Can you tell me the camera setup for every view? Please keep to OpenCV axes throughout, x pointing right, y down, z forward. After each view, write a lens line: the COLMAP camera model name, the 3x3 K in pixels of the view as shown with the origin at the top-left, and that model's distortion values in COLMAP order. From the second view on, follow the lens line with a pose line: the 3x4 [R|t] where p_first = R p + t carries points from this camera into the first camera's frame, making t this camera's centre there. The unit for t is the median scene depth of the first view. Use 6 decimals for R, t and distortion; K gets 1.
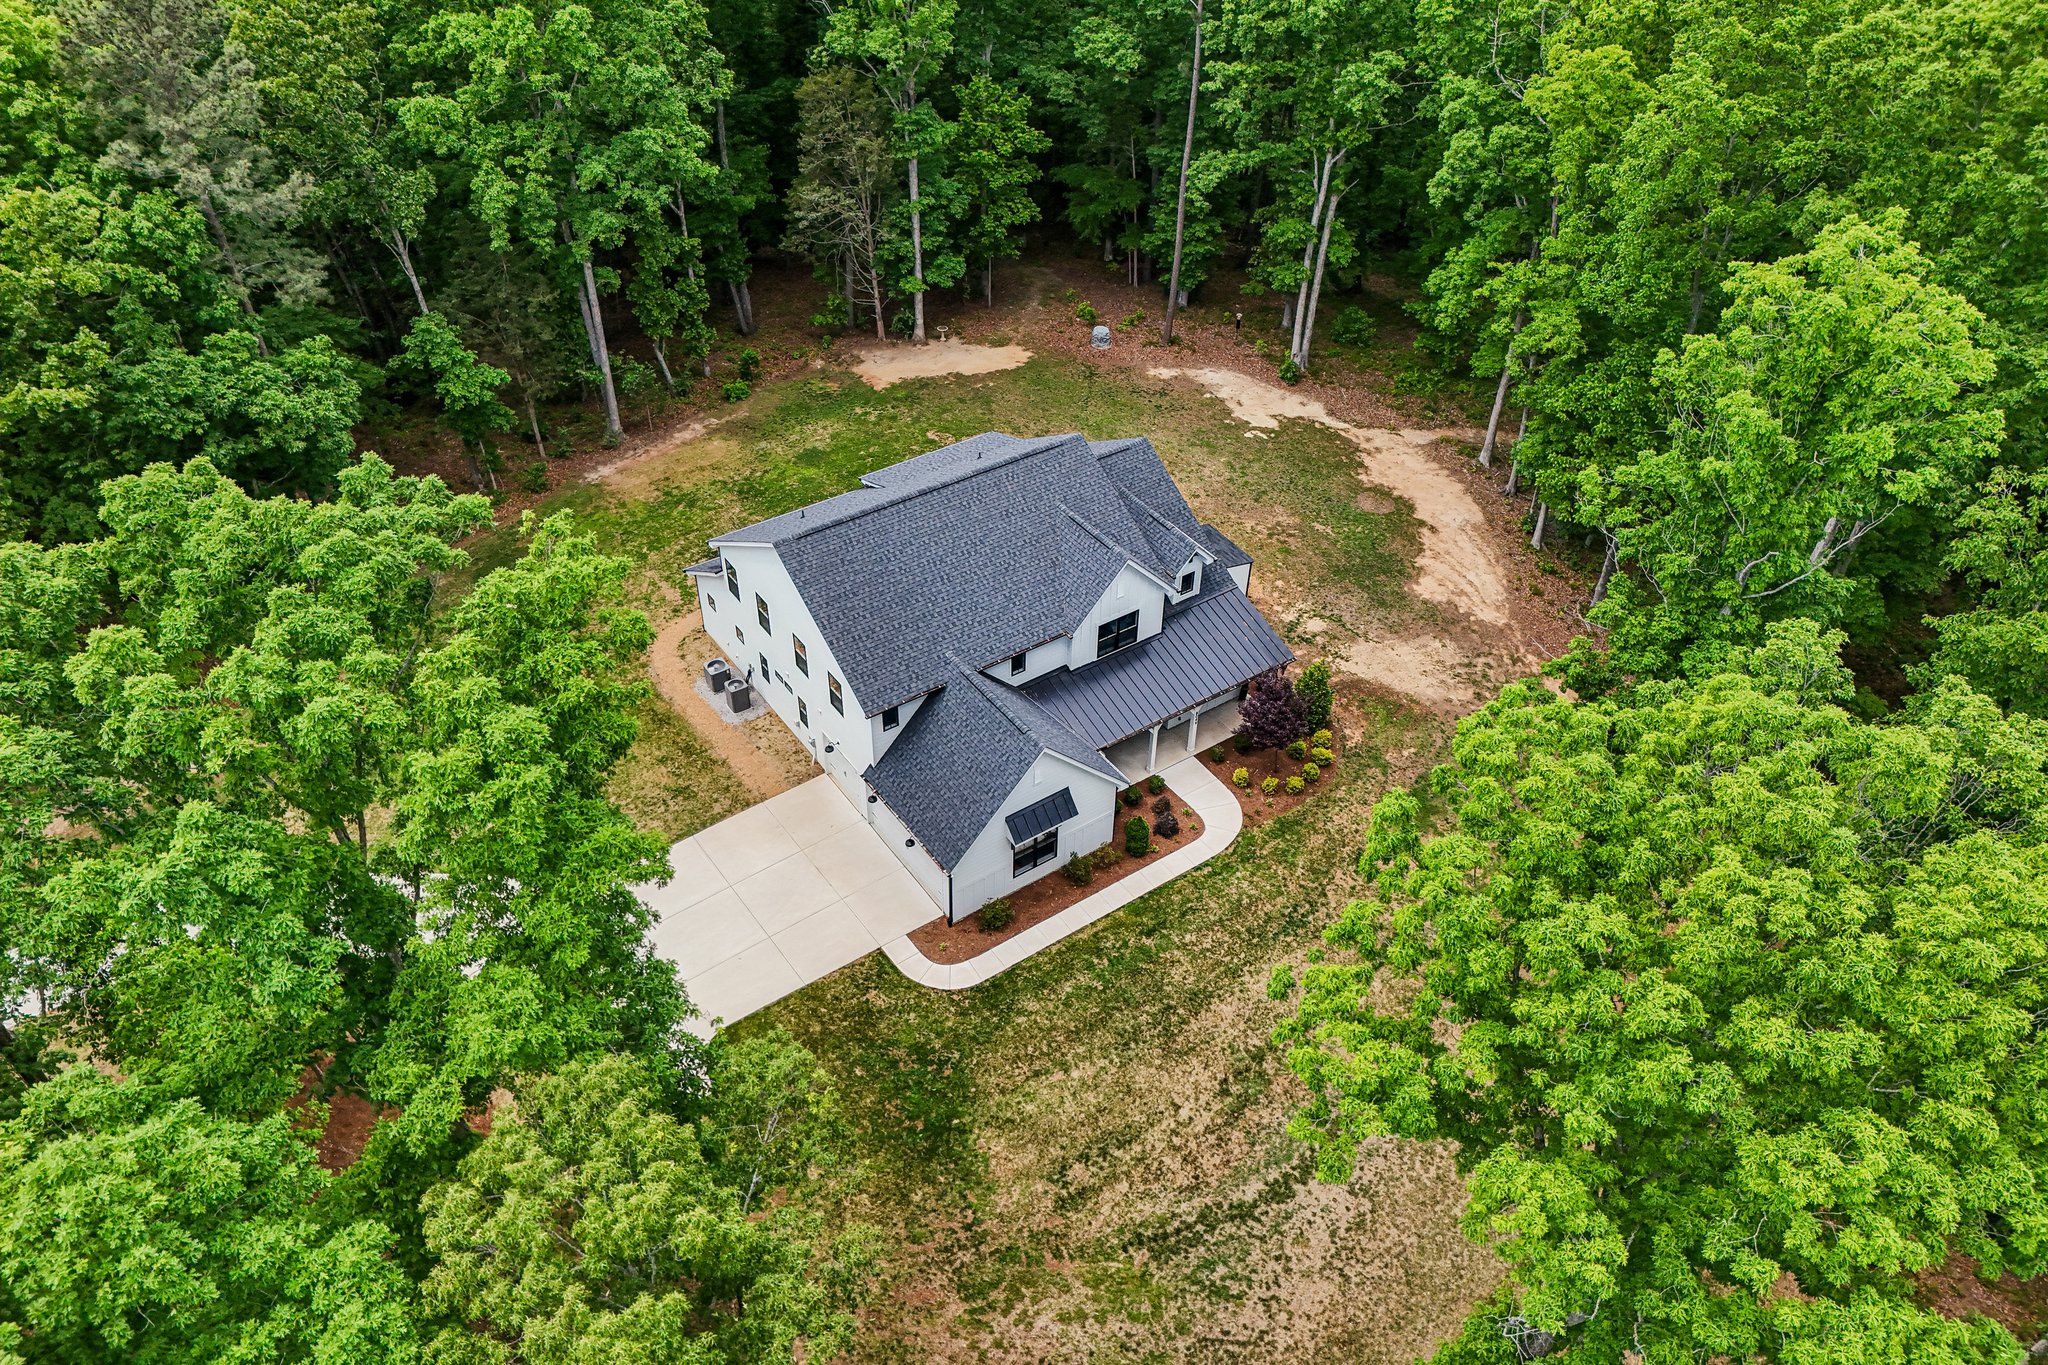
lens RADIAL K [[1508.6, 0, 1024.6], [0, 1508.6, 688.9], [0, 0, 1]] dist [0.057000, -0.052962]
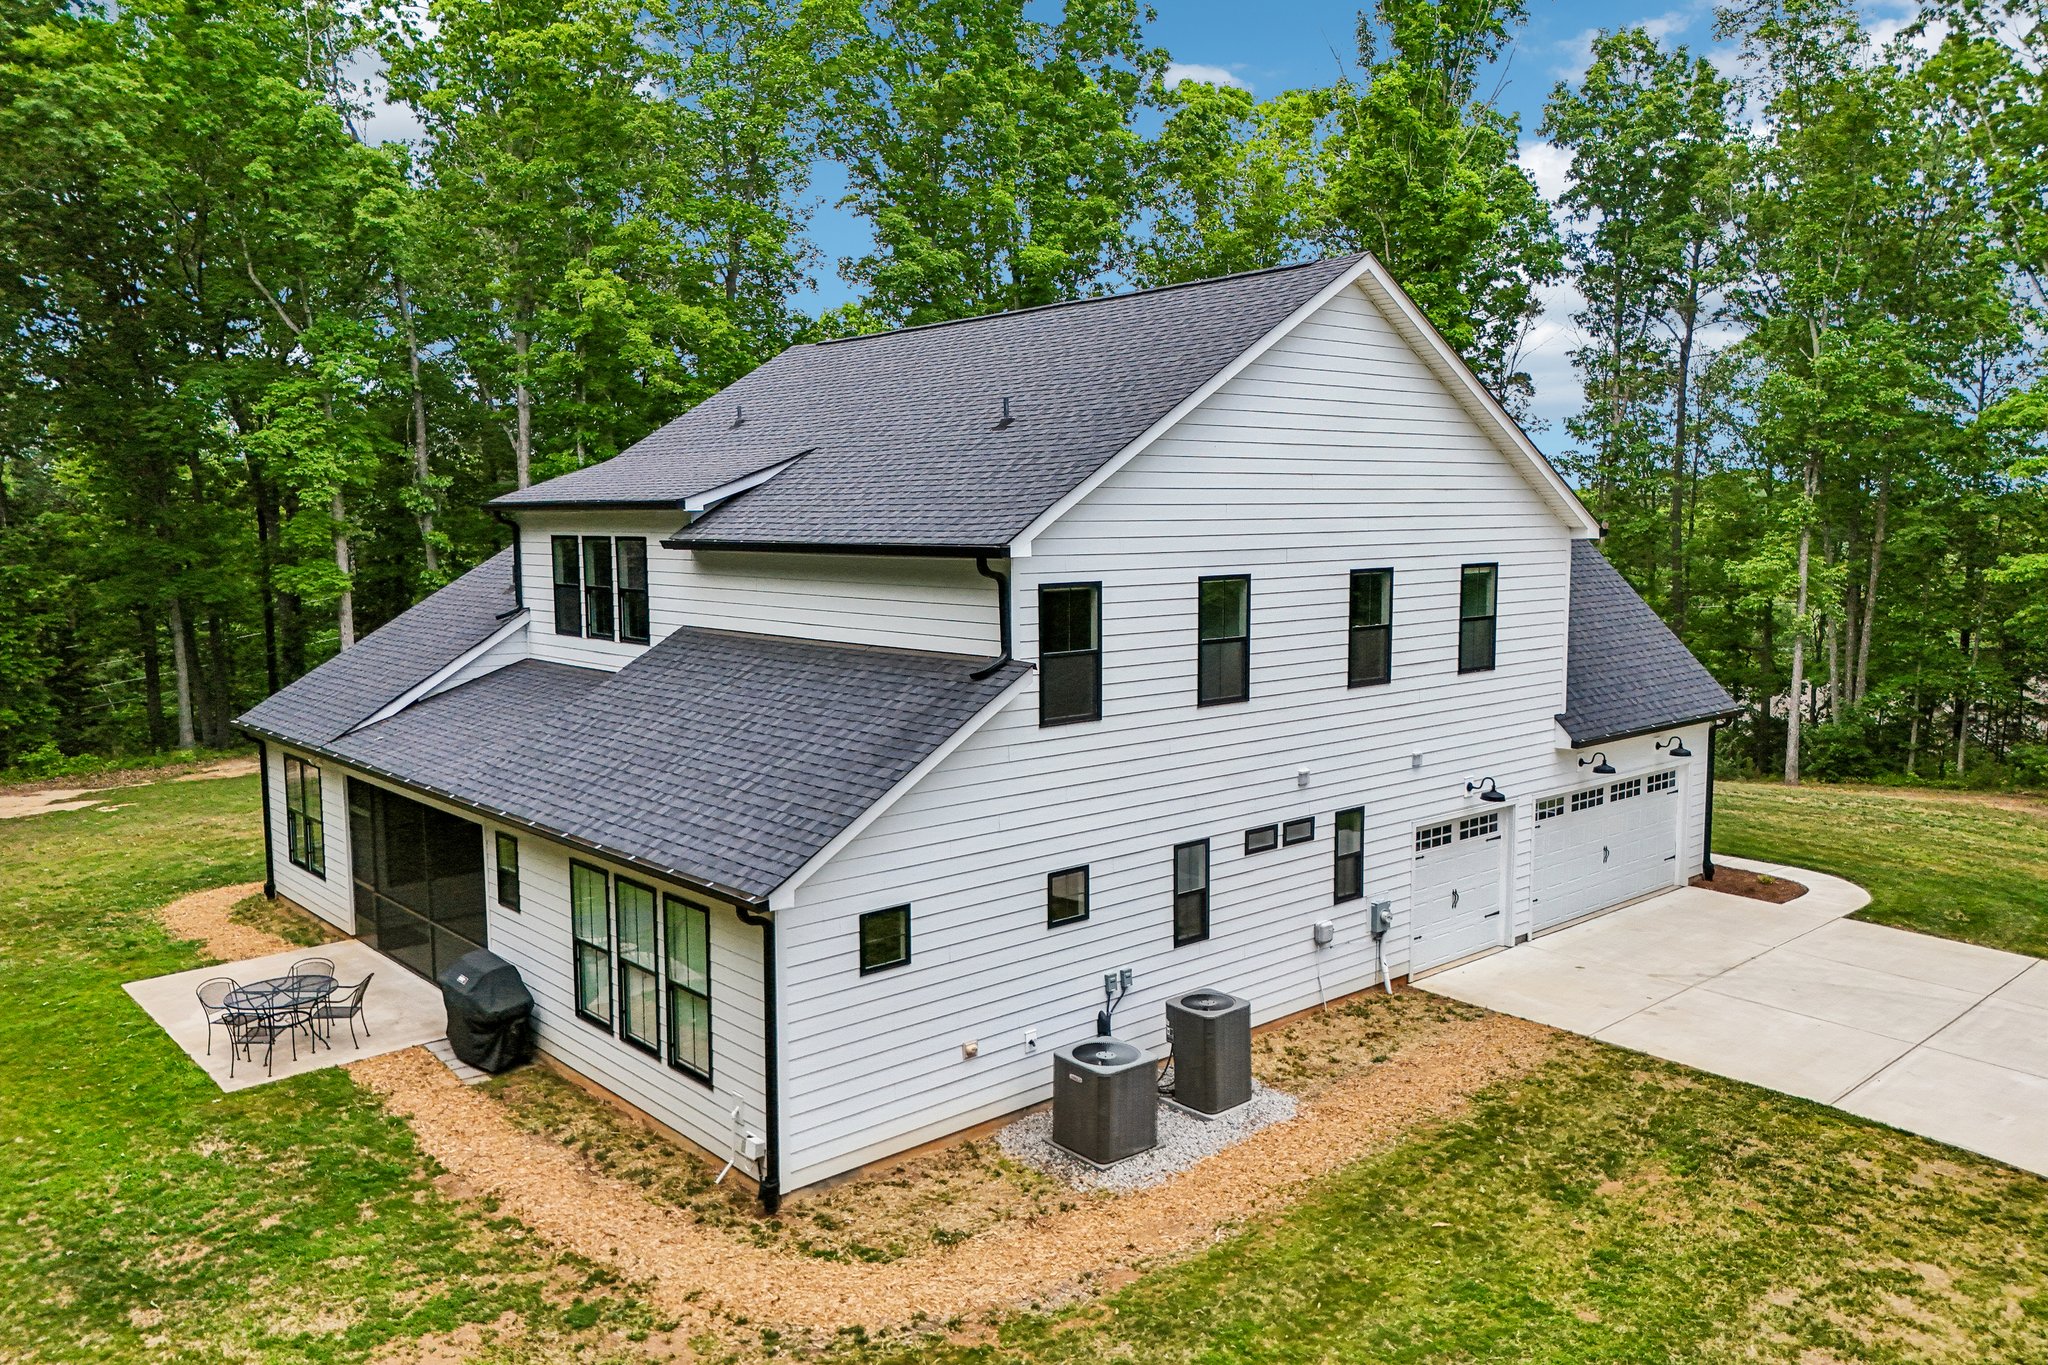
lens RADIAL K [[1508.6, 0, 1022.8], [0, 1508.6, 681.6], [0, 0, 1]] dist [0.057000, -0.052962]
pose [[-0.118371, -0.120152, 0.985673, -0.442624], [0.652524, 0.738814, 0.168423, -0.114074], [-0.748466, 0.663111, -0.009052, 0.947551]]
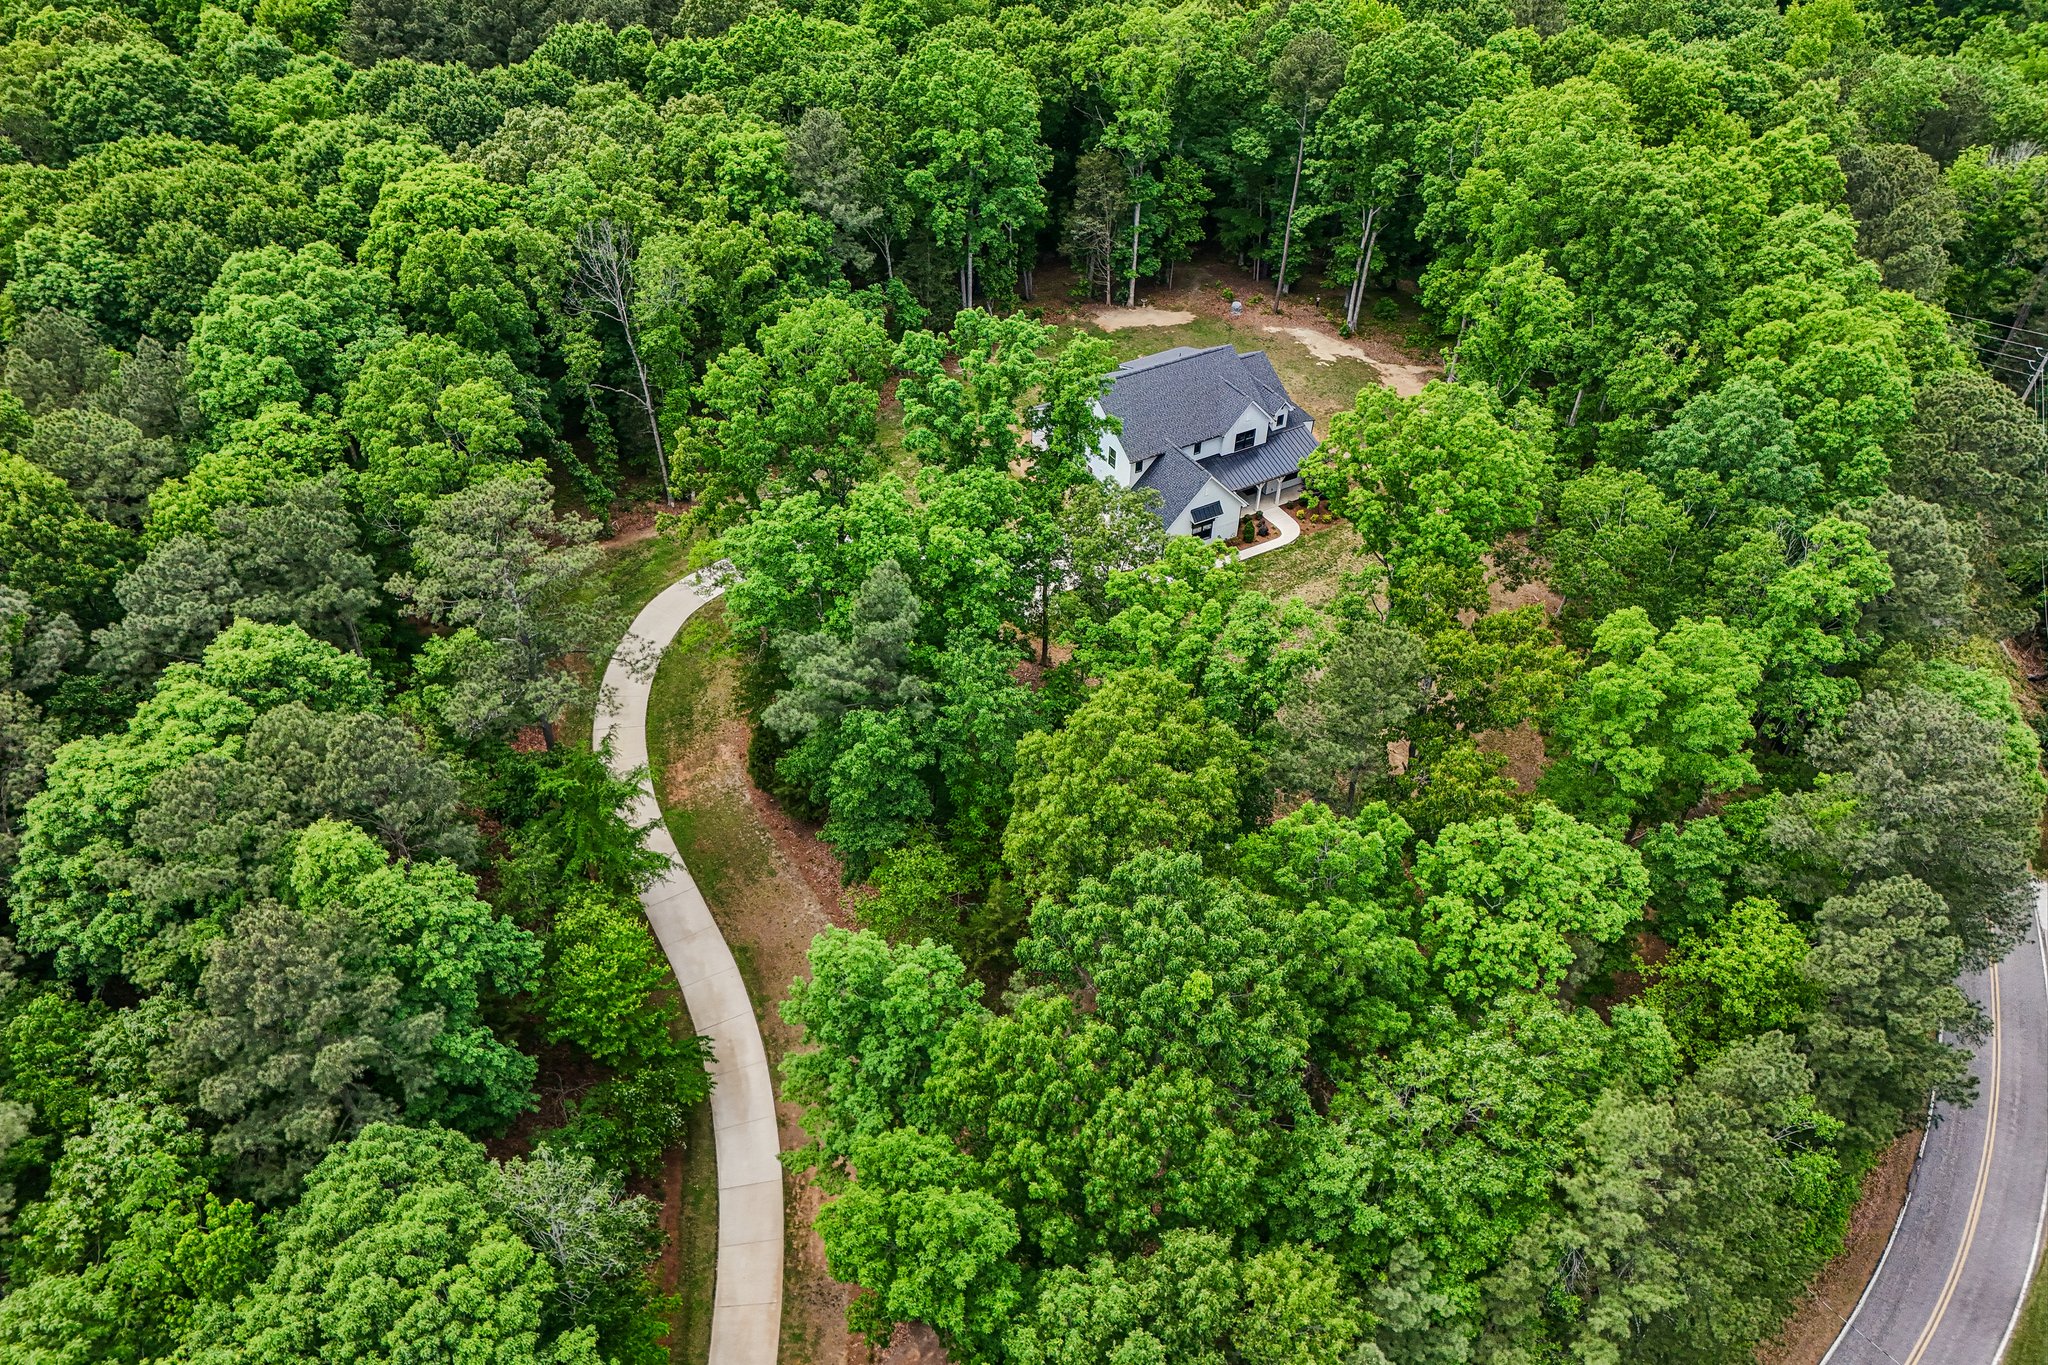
lens RADIAL K [[1508.6, 0, 1021.1], [0, 1508.6, 691.3], [0, 0, 1]] dist [0.057000, -0.052962]
pose [[0.996894, 0.055089, -0.056284, -0.098559], [-0.055401, 0.998456, -0.003994, 0.301964], [0.055977, 0.007100, 0.998407, -0.990876]]
